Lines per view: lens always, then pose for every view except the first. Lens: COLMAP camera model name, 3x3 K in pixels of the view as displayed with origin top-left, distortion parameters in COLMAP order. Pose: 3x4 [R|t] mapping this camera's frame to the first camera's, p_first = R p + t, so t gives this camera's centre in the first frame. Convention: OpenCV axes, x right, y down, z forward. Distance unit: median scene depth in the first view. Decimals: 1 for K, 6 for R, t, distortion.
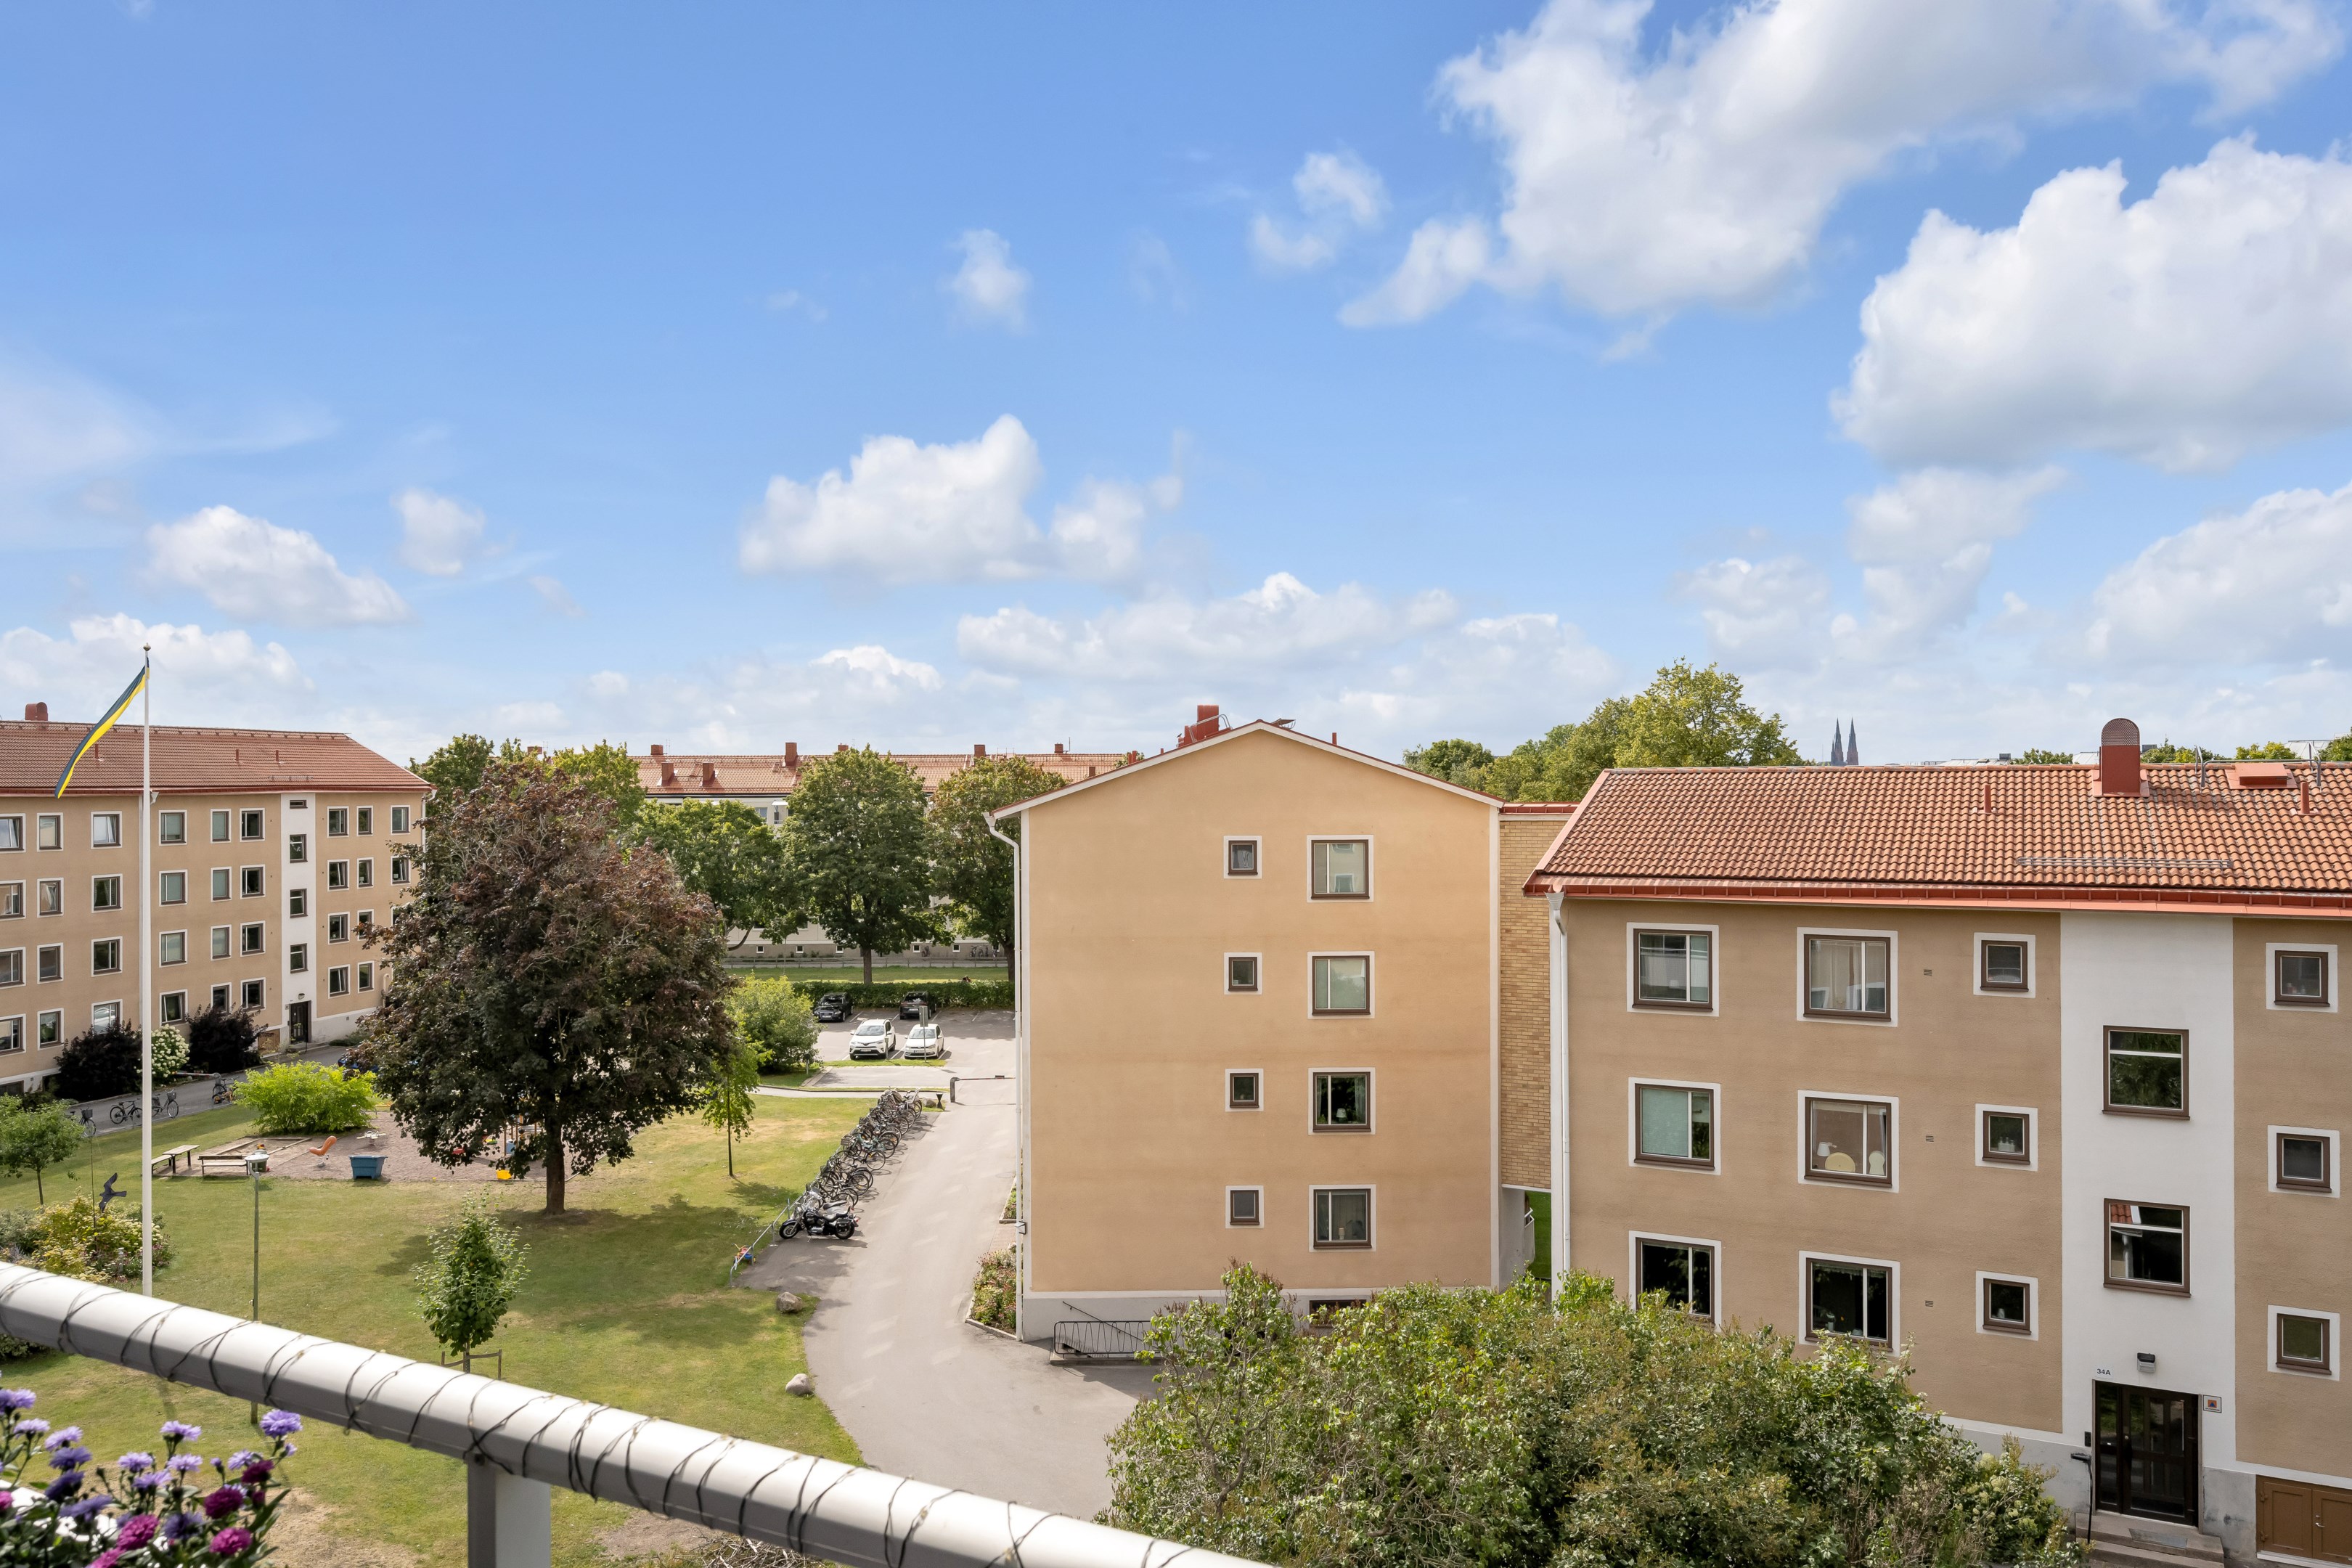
lens RADIAL K [[1619.1, 0, 1178.1], [0, 1619.1, 782.3], [0, 0, 1]] dist [-0.004403, 0.002393]
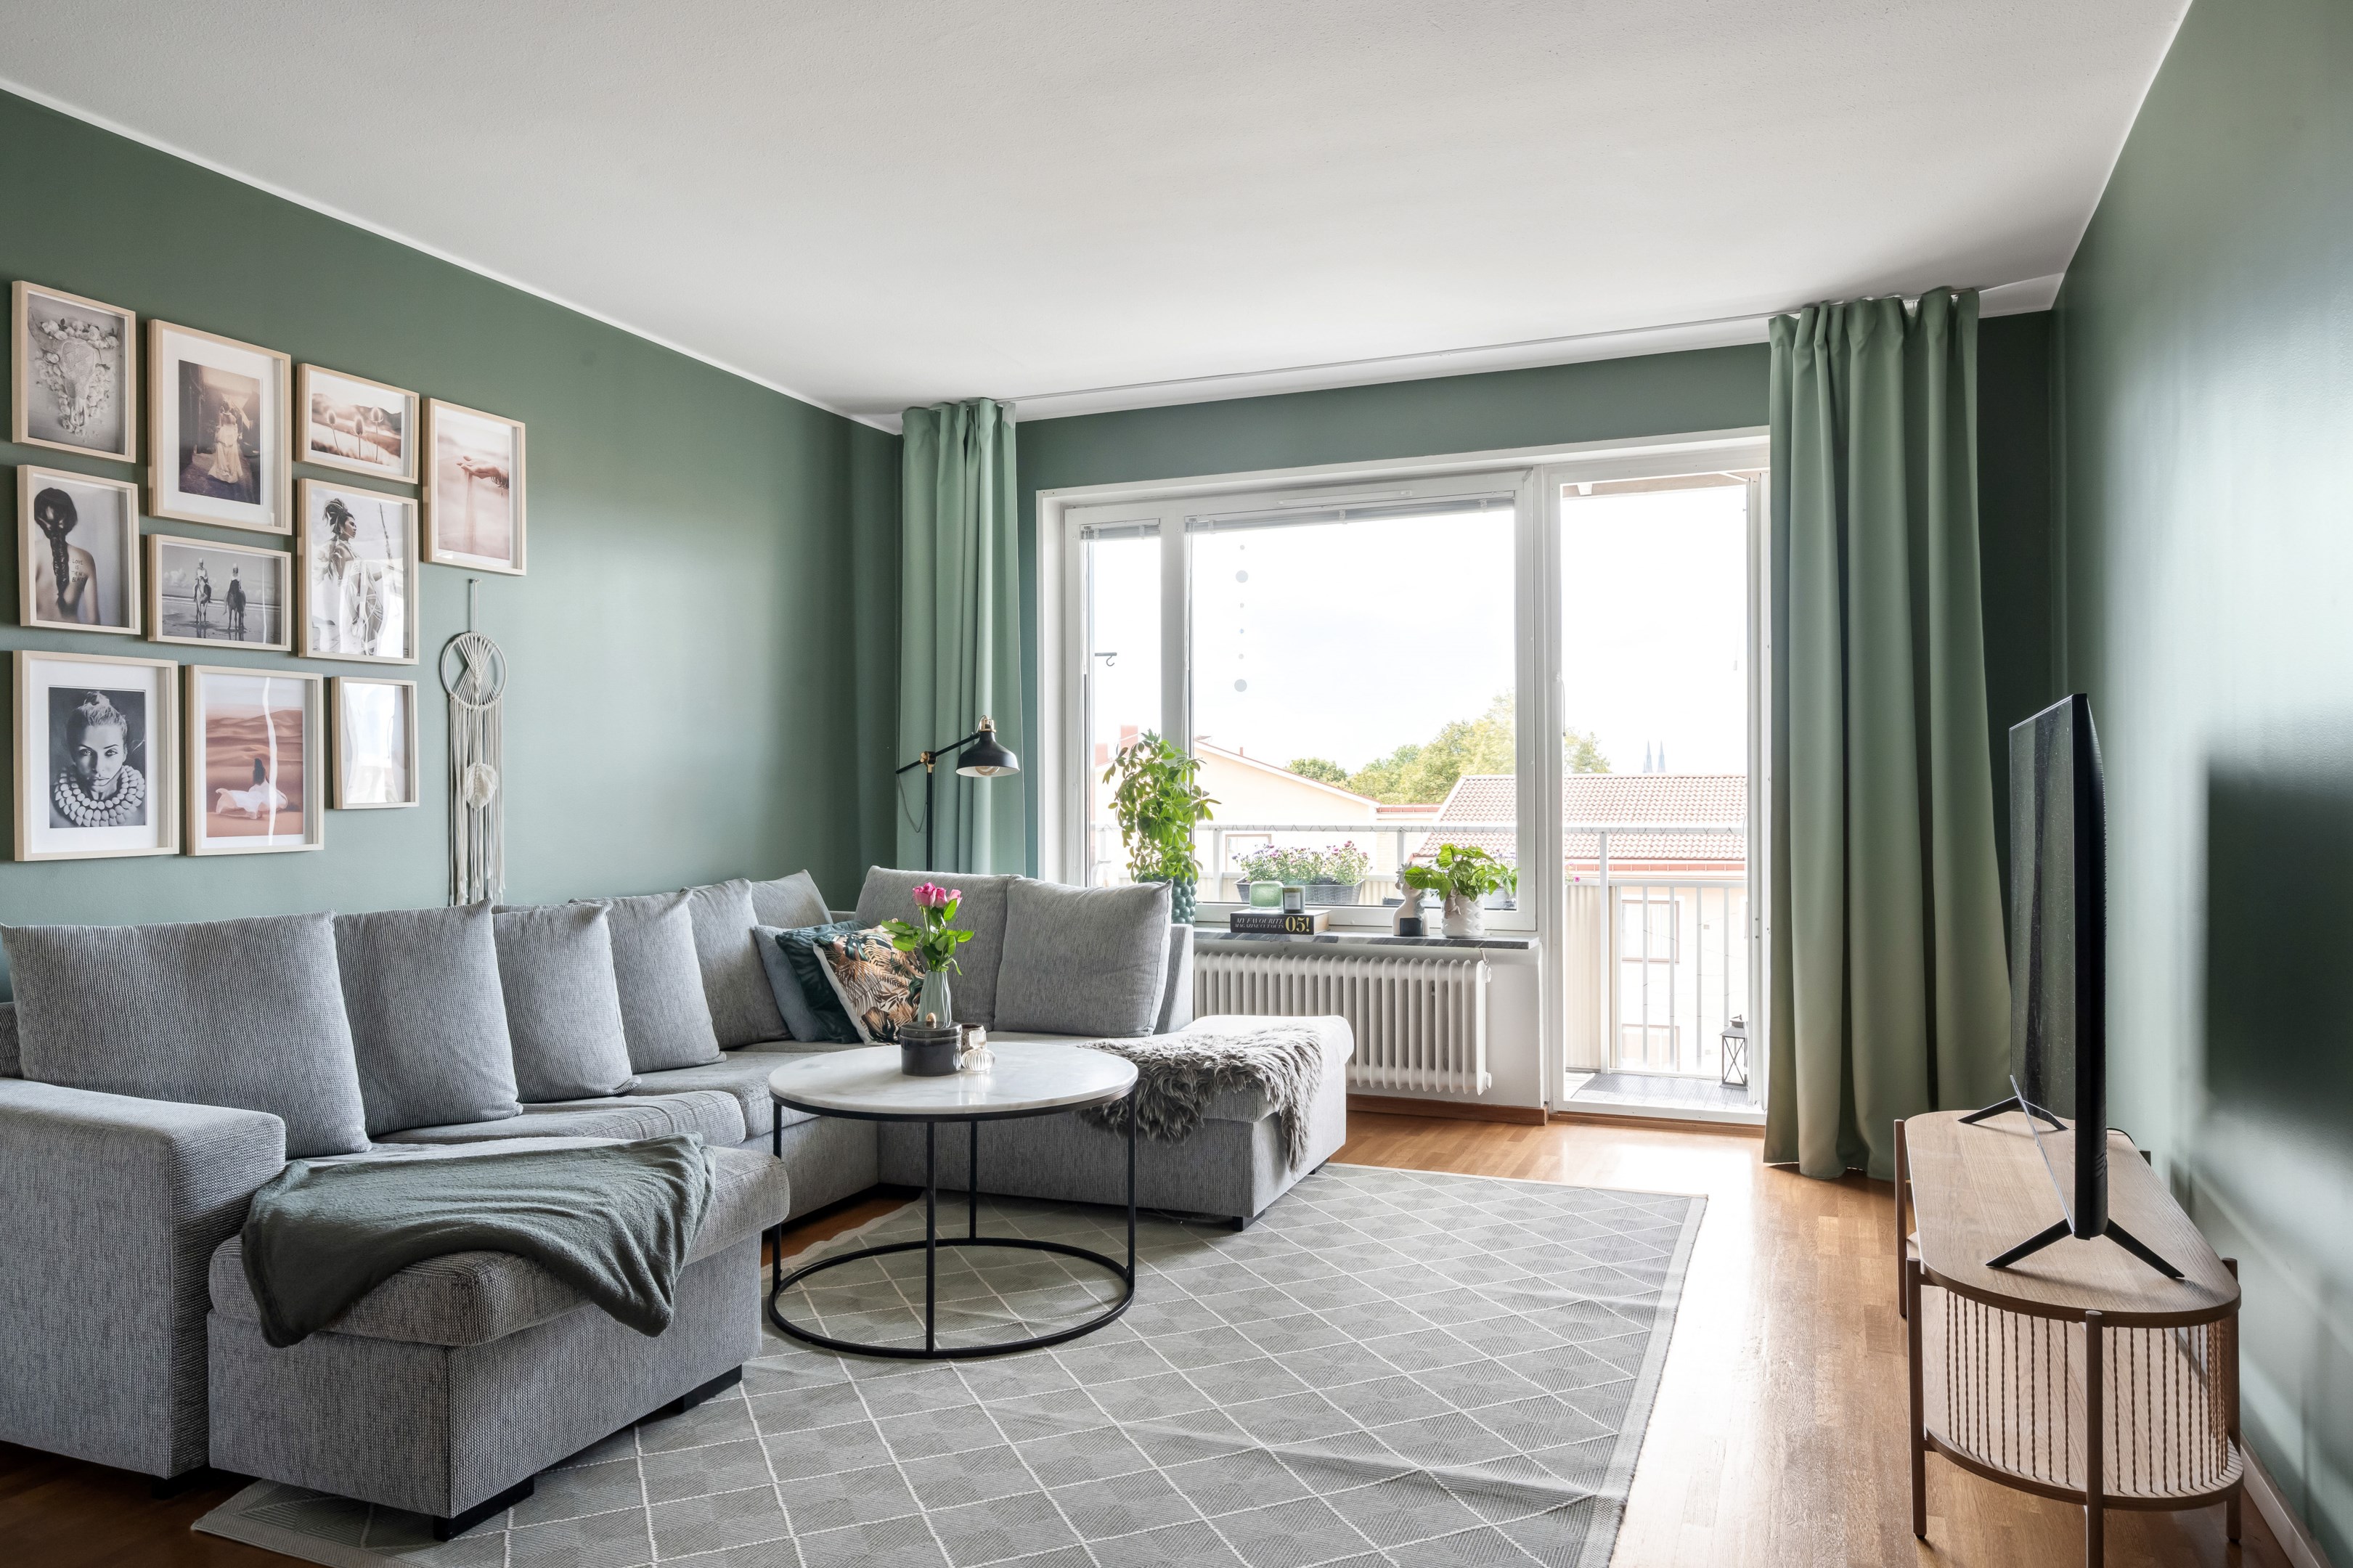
lens RADIAL K [[1591.1, 0, 1178.1], [0, 1591.1, 795.9], [0, 0, 1]] dist [-0.006352, 0.001406]
pose [[0.995320, -0.000465, 0.096628, -0.035308], [0.000860, 0.999991, -0.004050, 0.005318], [-0.096625, 0.004114, 0.995312, -0.101072]]
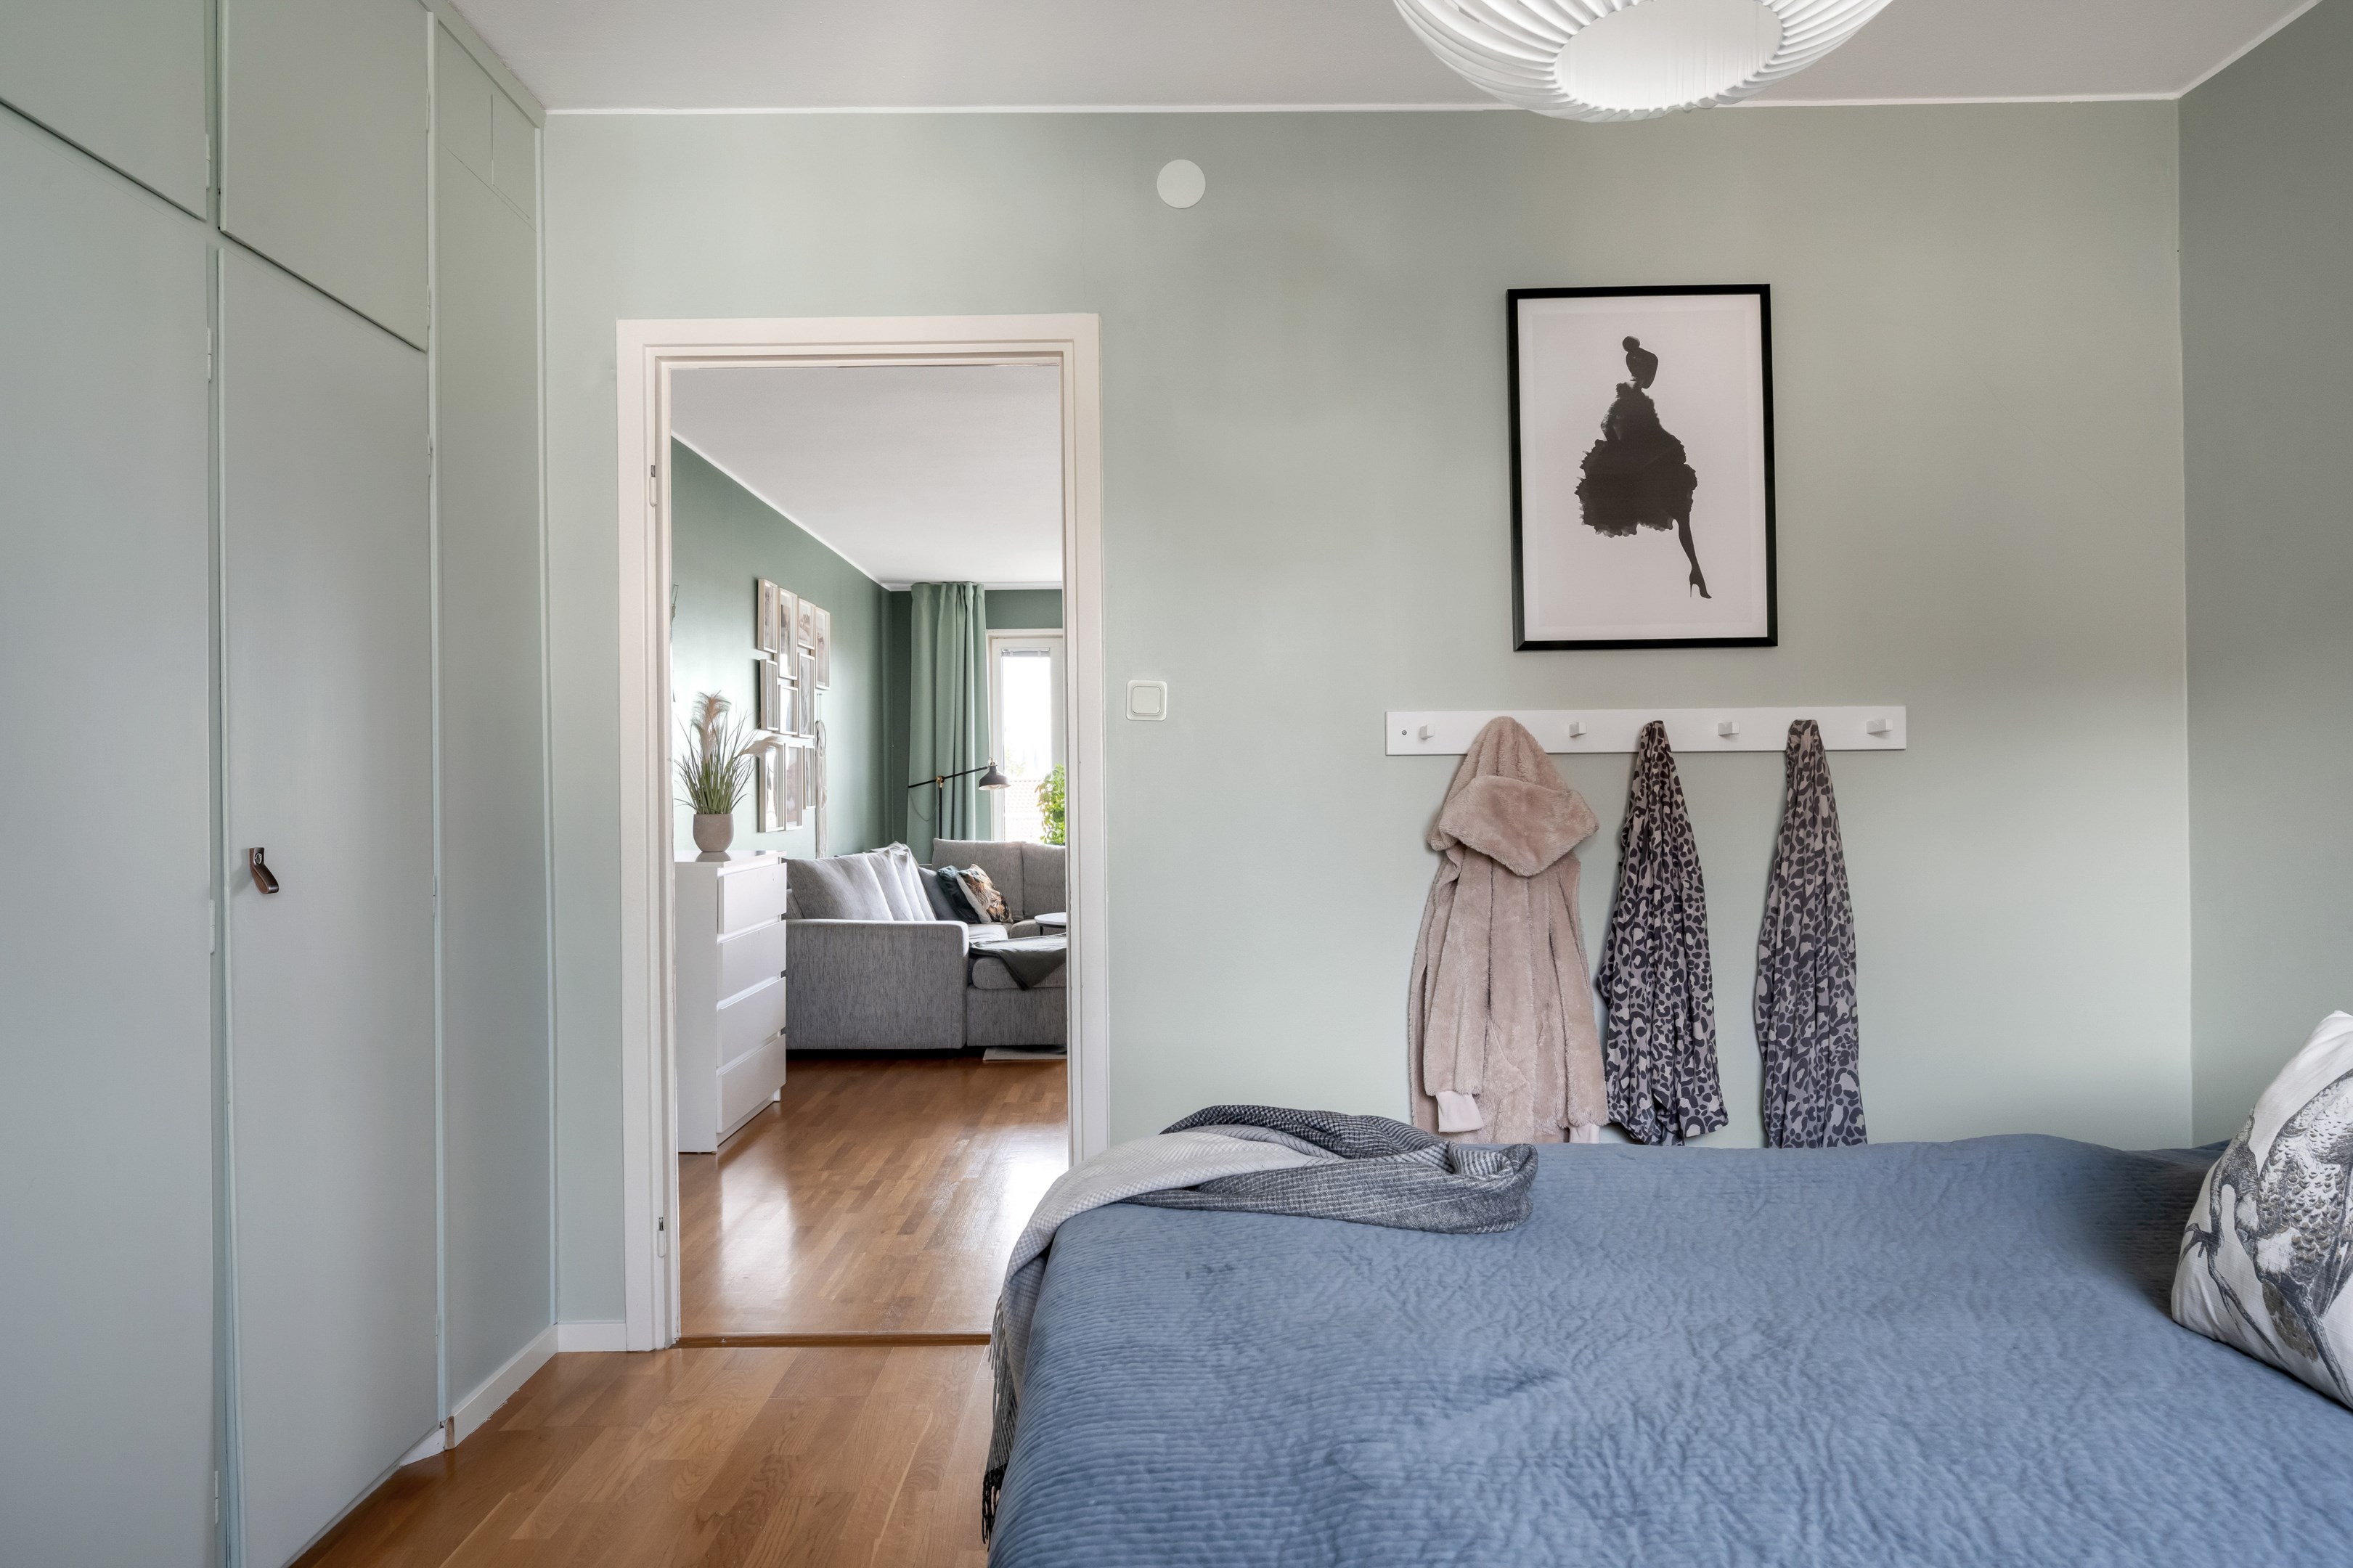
lens RADIAL K [[1591.1, 0, 1175.5], [0, 1591.1, 781.1], [0, 0, 1]] dist [-0.006352, 0.001406]
pose [[0.880004, -0.001797, 0.474962, -0.394088], [0.007580, 0.999919, -0.010262, 0.002353], [-0.474905, 0.012630, 0.879946, -0.471479]]
